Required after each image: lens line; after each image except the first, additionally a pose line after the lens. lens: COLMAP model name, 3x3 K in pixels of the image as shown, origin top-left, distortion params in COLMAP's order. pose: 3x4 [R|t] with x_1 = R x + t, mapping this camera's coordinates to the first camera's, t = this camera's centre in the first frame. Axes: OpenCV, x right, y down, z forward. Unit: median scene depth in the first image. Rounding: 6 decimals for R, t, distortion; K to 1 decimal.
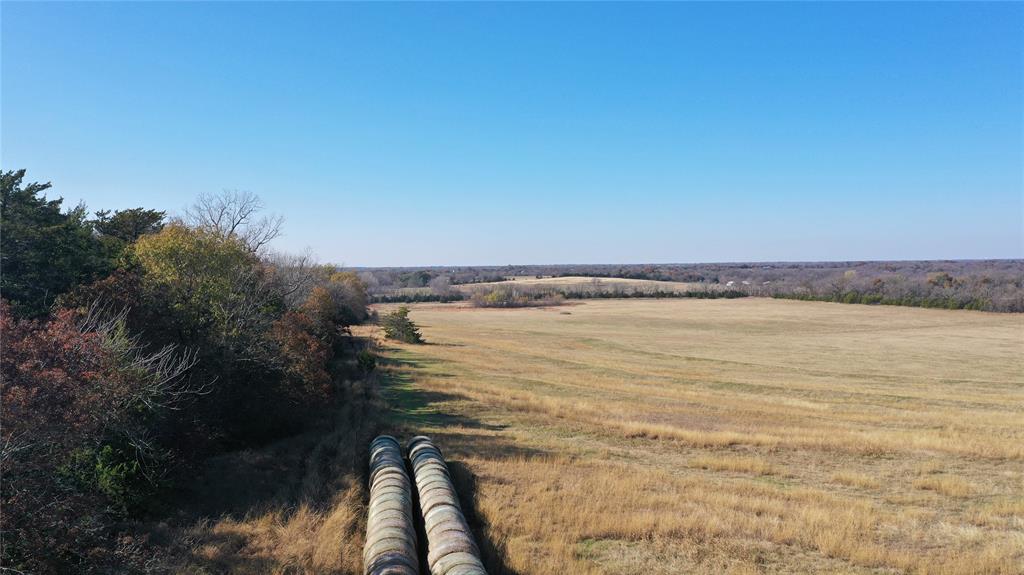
lens RADIAL K [[811.7, 0, 513.3], [0, 811.7, 286.1], [0, 0, 1]] dist [0.015061, 0.001417]
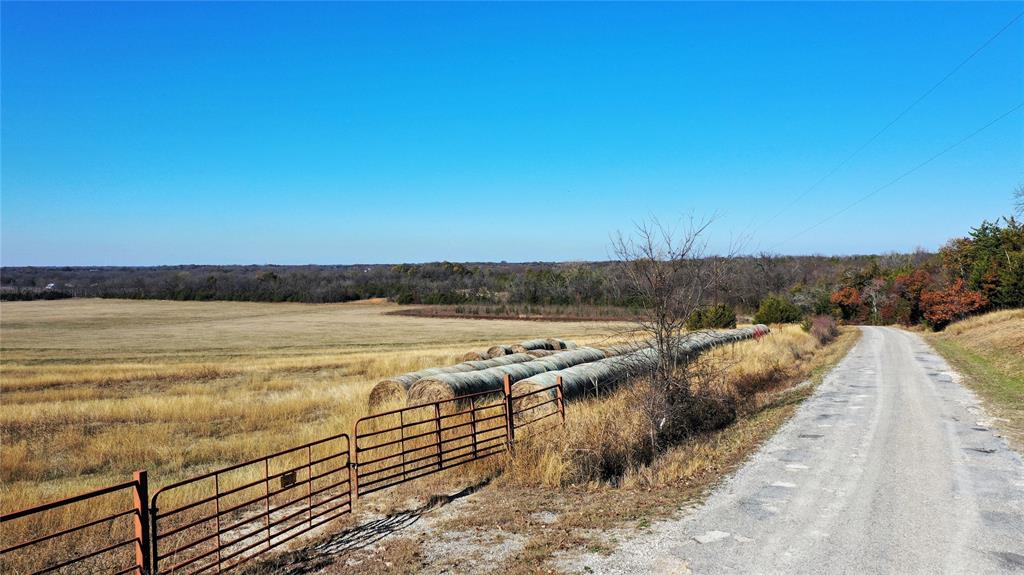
lens RADIAL K [[811.7, 0, 513.3], [0, 811.7, 286.1], [0, 0, 1]] dist [0.015061, 0.001417]
pose [[0.712847, -0.011315, 0.701228, 0.000149], [0.015928, 0.999873, -0.000057, 0.024068], [-0.701139, 0.011210, 0.712937, 0.000897]]
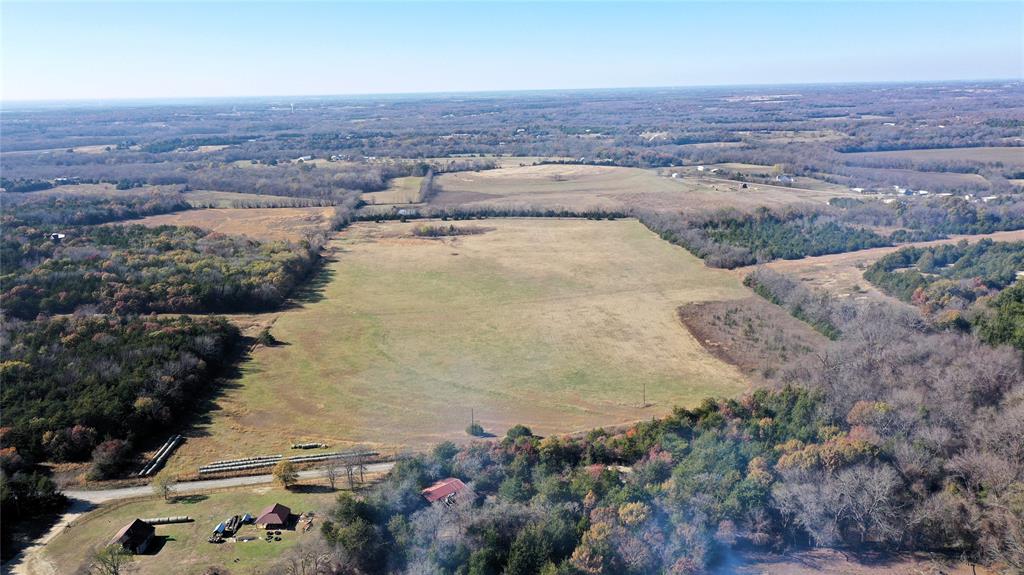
lens RADIAL K [[811.7, 0, 513.3], [0, 811.7, 286.1], [0, 0, 1]] dist [0.015061, 0.001417]
pose [[0.995933, 0.011235, -0.089397, 0.648557], [0.008537, 0.975967, 0.217753, -0.495139], [0.089695, -0.217630, 0.971901, -1.007740]]
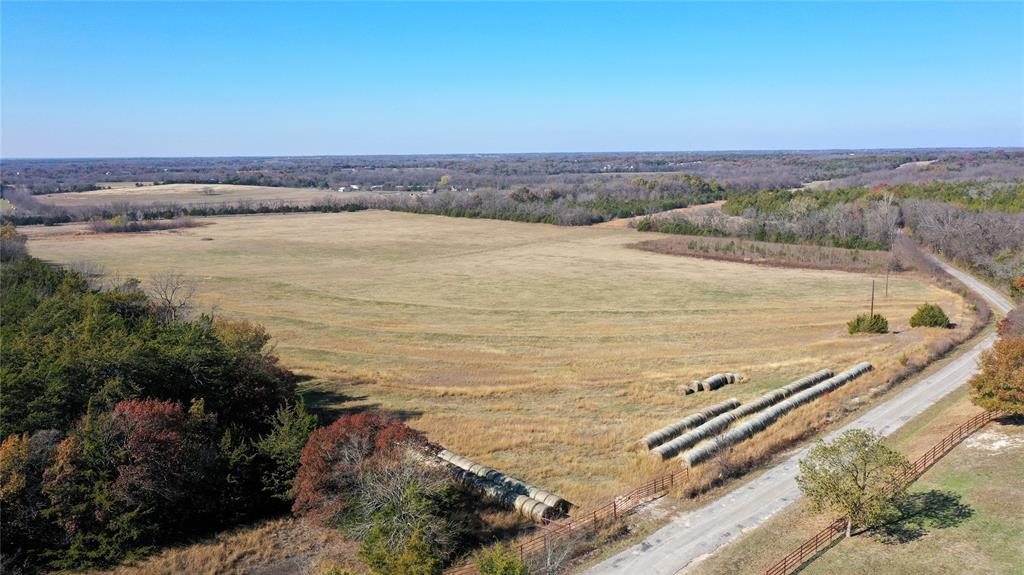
lens RADIAL K [[811.7, 0, 513.3], [0, 811.7, 286.1], [0, 0, 1]] dist [0.015061, 0.001417]
pose [[0.883510, -0.074304, 0.462481, -0.154284], [0.012286, 0.990675, 0.135694, -0.089343], [-0.468250, -0.114205, 0.876184, -0.199112]]
